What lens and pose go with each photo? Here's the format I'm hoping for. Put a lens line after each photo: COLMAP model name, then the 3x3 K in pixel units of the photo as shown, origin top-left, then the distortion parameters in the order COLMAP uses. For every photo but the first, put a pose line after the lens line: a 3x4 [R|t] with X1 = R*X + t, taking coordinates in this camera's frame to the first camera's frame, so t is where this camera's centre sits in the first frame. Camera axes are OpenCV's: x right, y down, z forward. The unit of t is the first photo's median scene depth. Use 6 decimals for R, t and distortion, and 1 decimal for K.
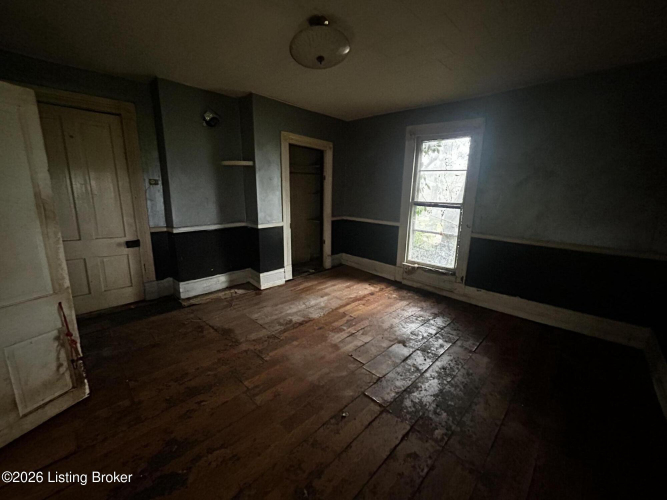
lens RADIAL K [[270.9, 0, 336.1], [0, 270.9, 250.2], [0, 0, 1]] dist [0.000712, -0.000155]
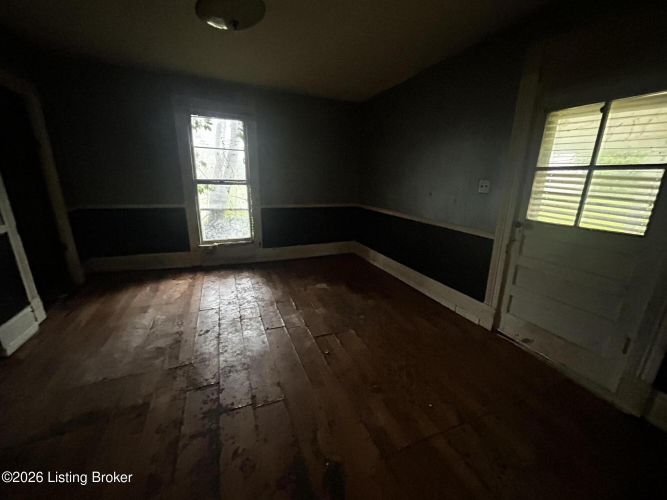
lens RADIAL K [[270.9, 0, 336.7], [0, 270.9, 249.2], [0, 0, 1]] dist [0.000712, -0.000155]
pose [[0.398968, -0.259649, 0.879435, -0.433323], [0.178382, 0.962727, 0.203315, -0.051434], [-0.899447, 0.075759, 0.430414, 0.170277]]
